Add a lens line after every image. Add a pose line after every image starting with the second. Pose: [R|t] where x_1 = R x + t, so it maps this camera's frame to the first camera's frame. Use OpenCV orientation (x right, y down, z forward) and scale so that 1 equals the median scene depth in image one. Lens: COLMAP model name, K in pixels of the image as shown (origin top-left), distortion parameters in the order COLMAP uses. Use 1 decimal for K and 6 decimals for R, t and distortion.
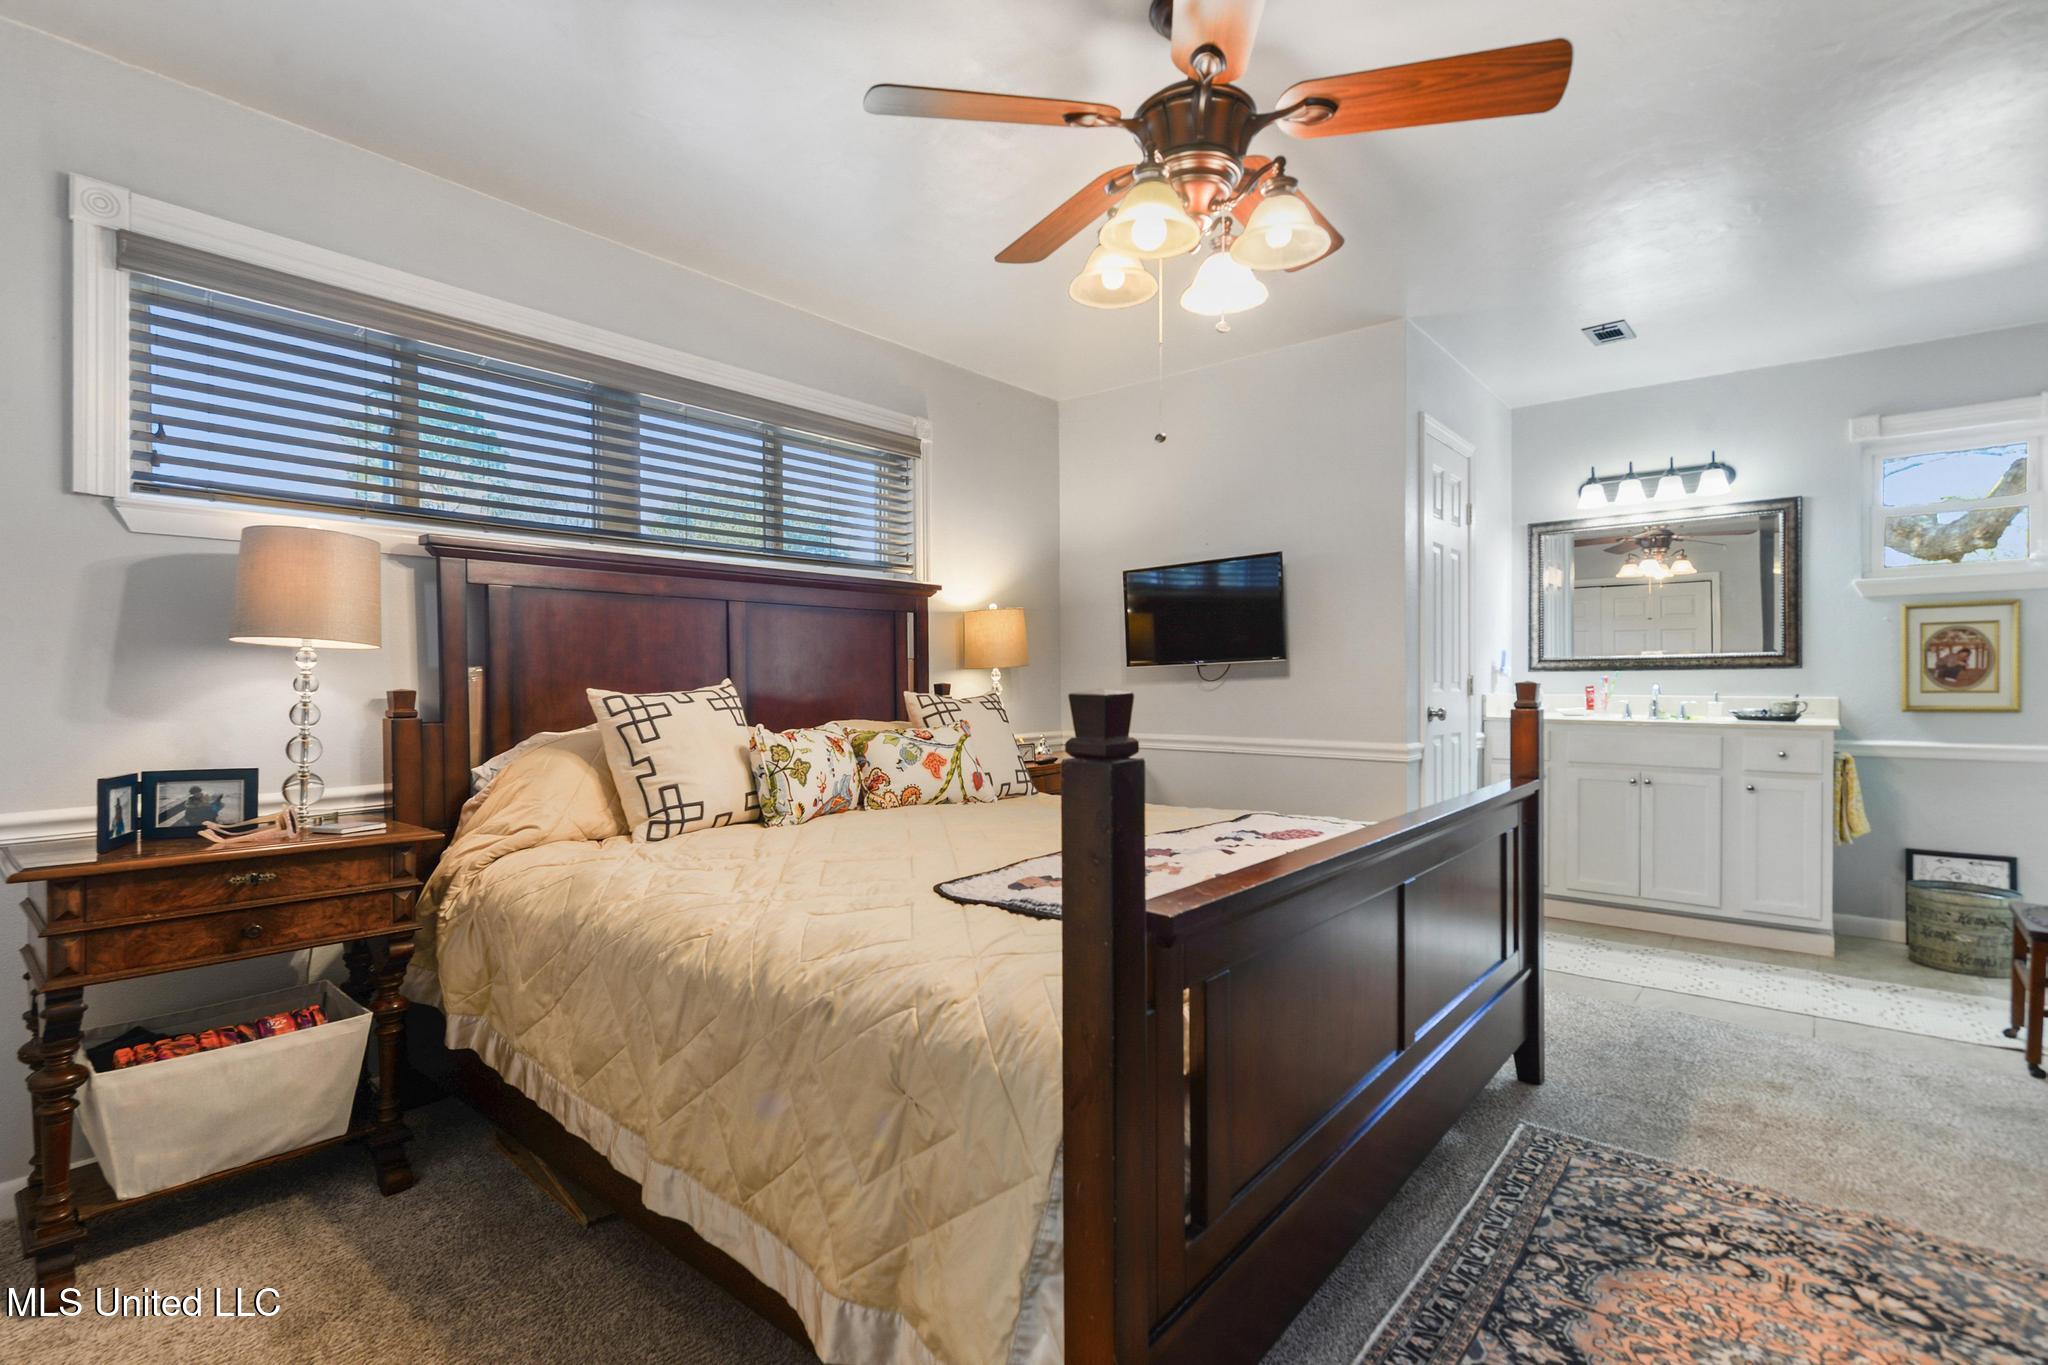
lens RADIAL K [[914.5, 0, 1016.3], [0, 914.5, 687.1], [0, 0, 1]] dist [-0.000265, -0.000098]
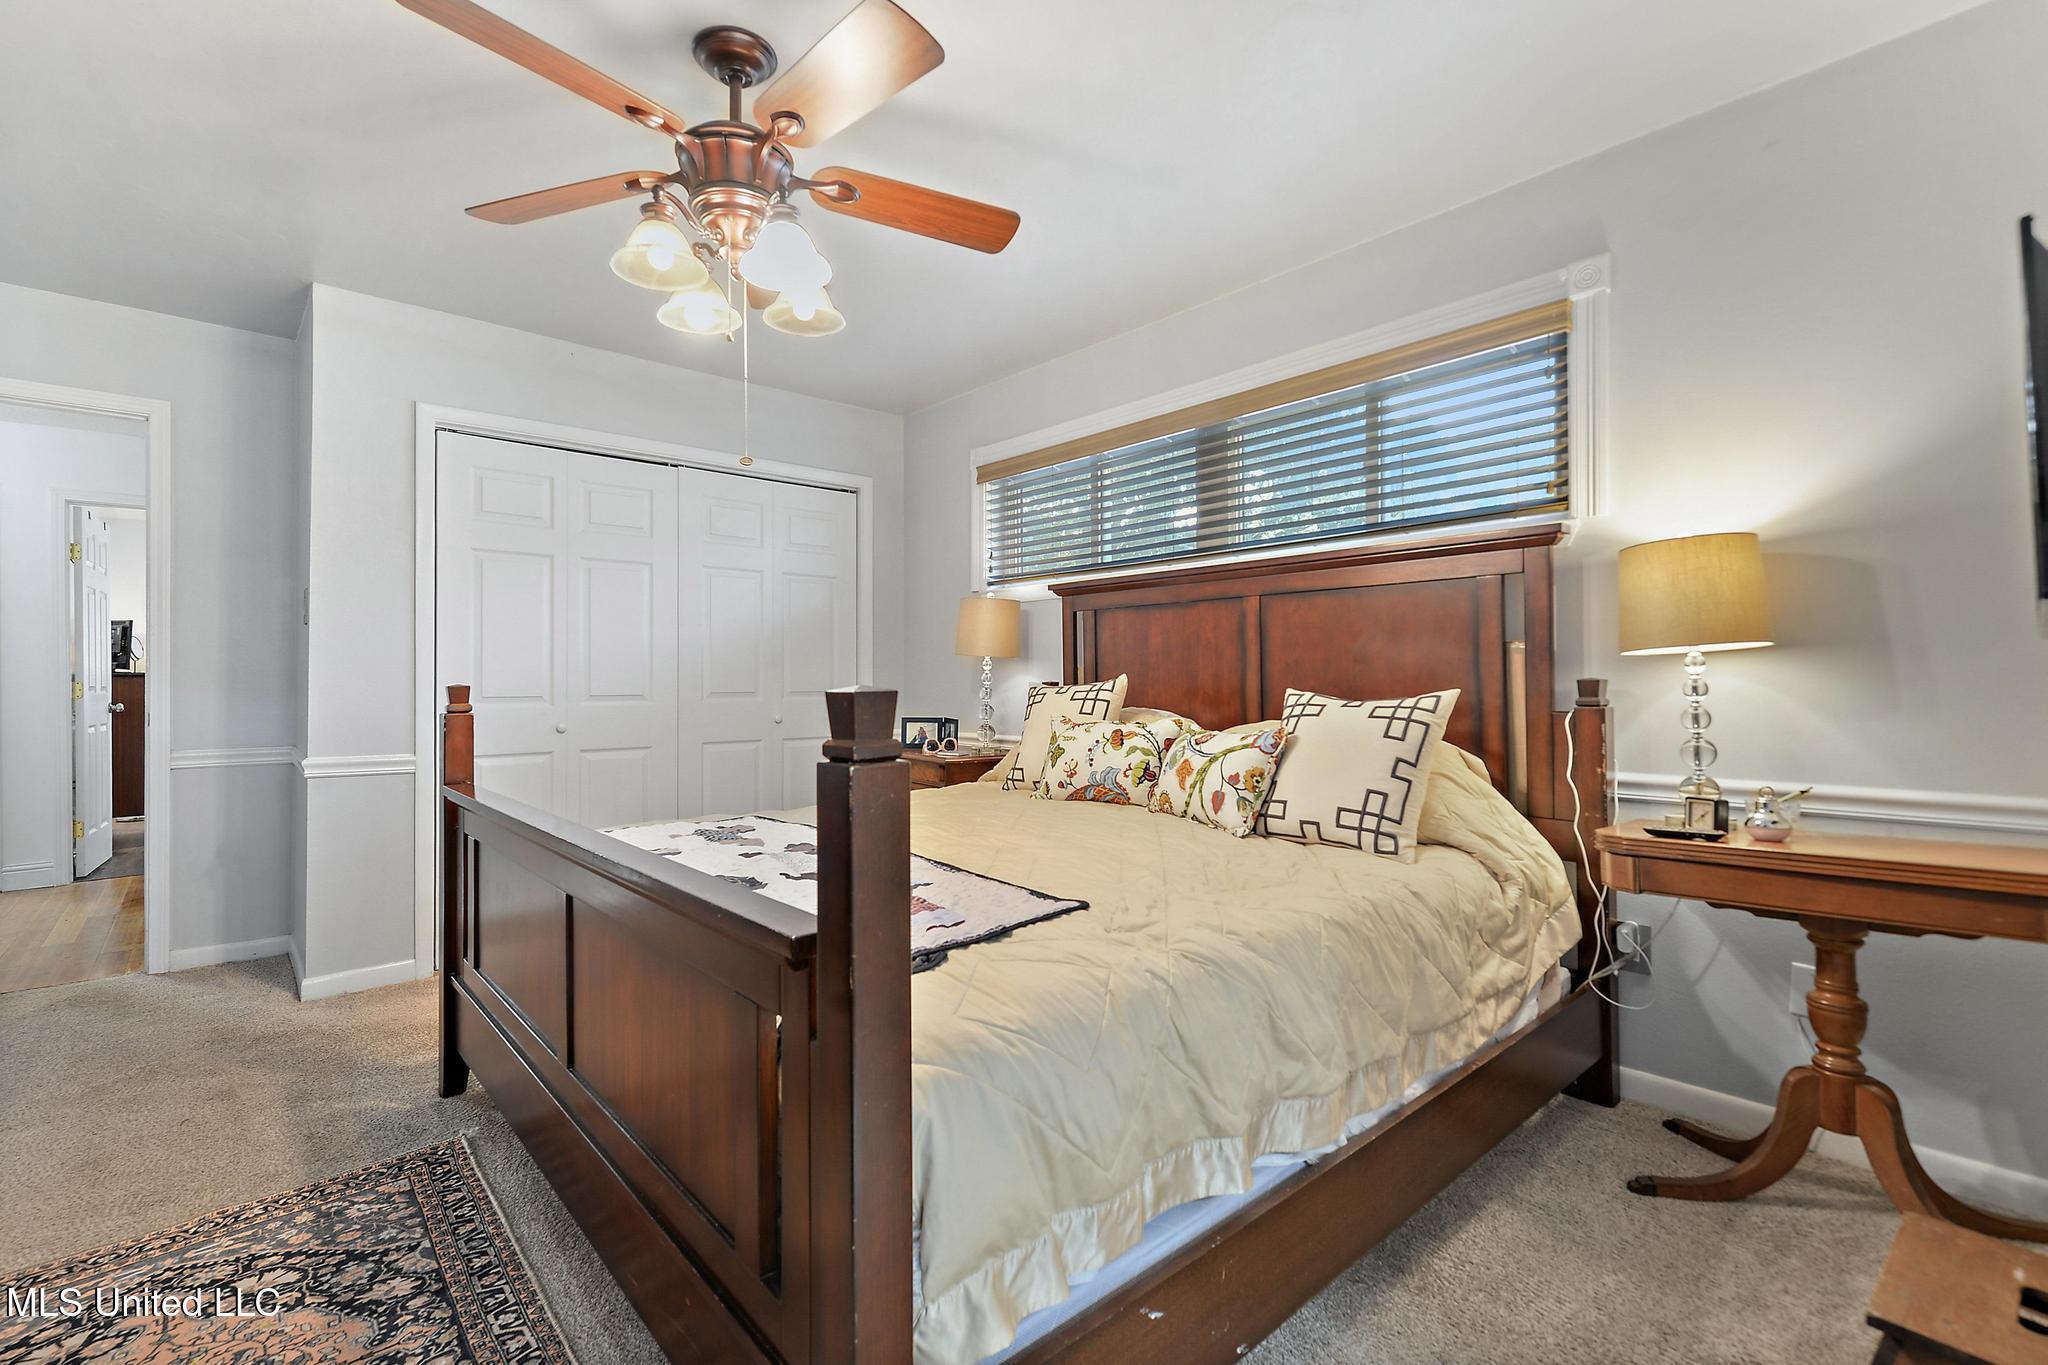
lens RADIAL K [[914.5, 0, 1016.5], [0, 914.5, 674.6], [0, 0, 1]] dist [-0.000265, -0.000098]
pose [[-0.125317, -0.001027, -0.992116, 1.373434], [-0.002898, 0.999996, -0.000669, -0.012409], [0.992113, 0.002791, -0.125319, 1.657364]]
